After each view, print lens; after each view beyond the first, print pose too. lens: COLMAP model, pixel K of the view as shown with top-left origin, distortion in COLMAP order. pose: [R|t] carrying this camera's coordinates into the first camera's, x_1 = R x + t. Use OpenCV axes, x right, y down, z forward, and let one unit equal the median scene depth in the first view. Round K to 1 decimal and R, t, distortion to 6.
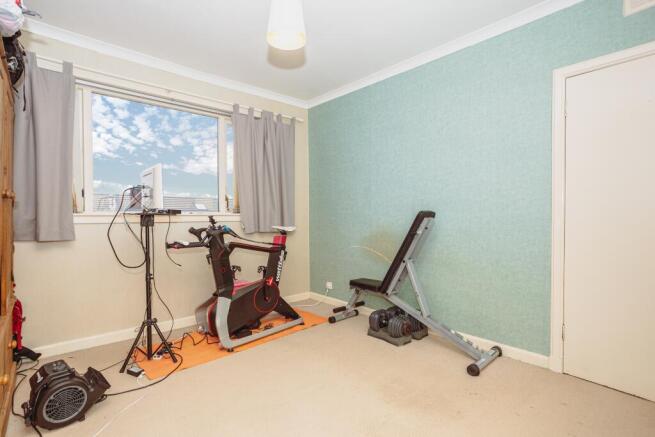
lens RADIAL K [[317.2, 0, 327.5], [0, 317.2, 218.5], [0, 0, 1]] dist [-0.052793, 0.032046]
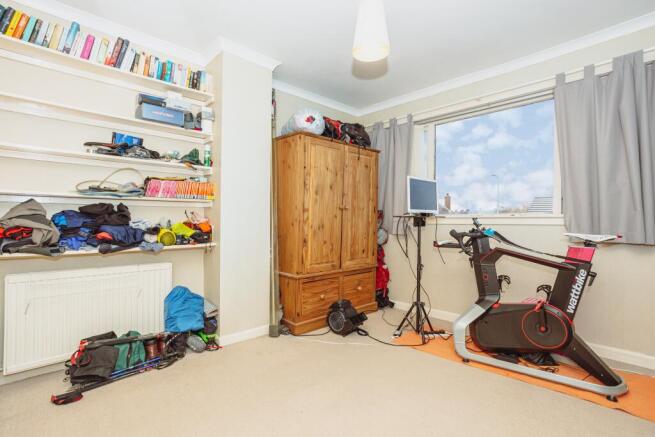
lens RADIAL K [[317.2, 0, 327.5], [0, 317.2, 218.5], [0, 0, 1]] dist [-0.052793, 0.032046]
pose [[0.025703, -0.002959, -0.999665, 0.552300], [-0.010270, 0.999942, -0.003224, 0.000805], [0.999617, 0.010350, 0.025671, 0.494614]]
